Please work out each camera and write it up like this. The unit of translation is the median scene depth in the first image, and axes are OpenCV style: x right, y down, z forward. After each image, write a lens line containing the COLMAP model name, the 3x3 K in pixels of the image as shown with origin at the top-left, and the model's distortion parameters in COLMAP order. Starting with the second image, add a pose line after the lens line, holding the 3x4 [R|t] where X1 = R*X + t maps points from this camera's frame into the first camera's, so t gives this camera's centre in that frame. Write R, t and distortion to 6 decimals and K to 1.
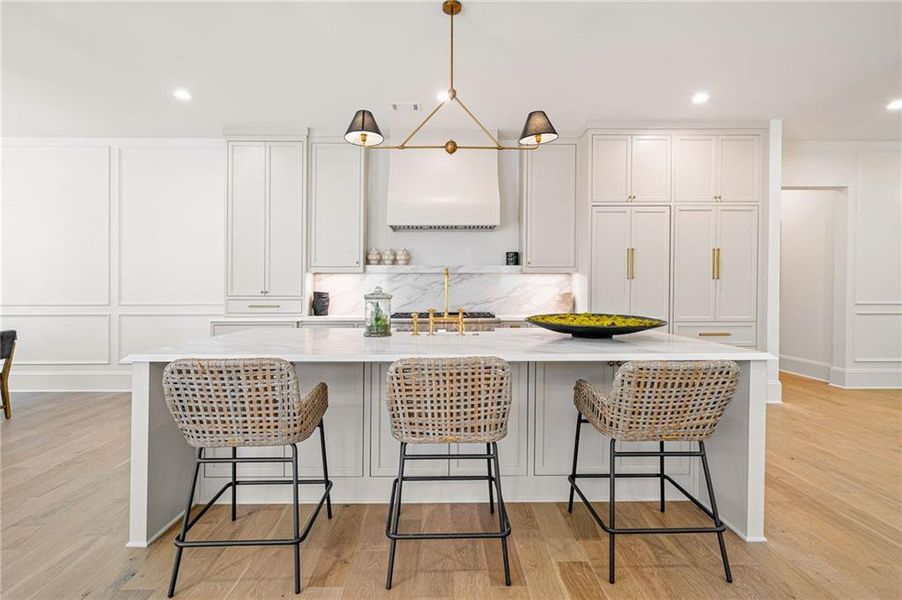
lens RADIAL K [[437.2, 0, 449.0], [0, 437.2, 300.4], [0, 0, 1]] dist [0.004399, 0.001383]
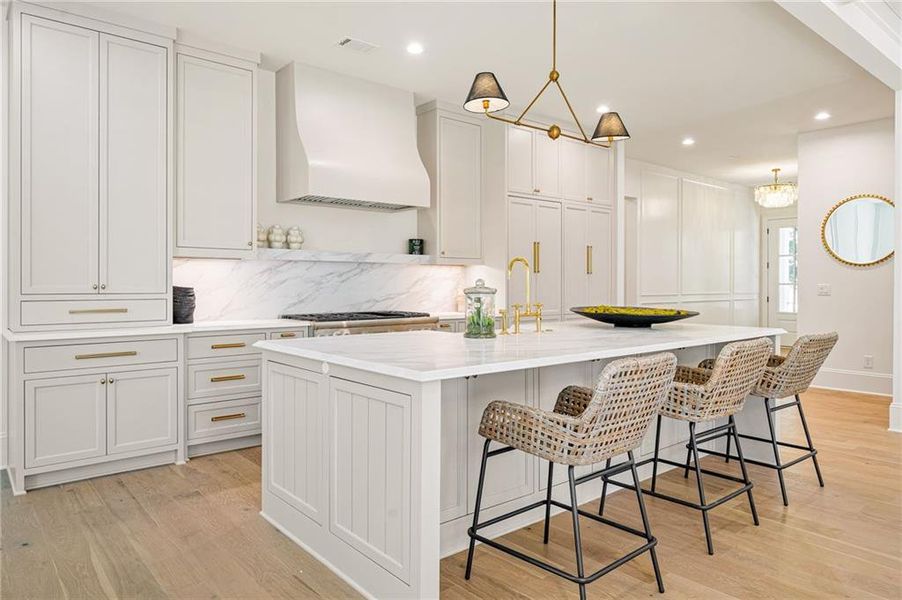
lens RADIAL K [[580.3, 0, 451.1], [0, 580.3, 291.8], [0, 0, 1]] dist [0.008231, 0.001611]
pose [[0.774765, -0.008192, 0.632196, -0.546843], [0.015240, 0.999867, -0.005721, -0.001153], [-0.632066, 0.014067, 0.774787, 0.098573]]
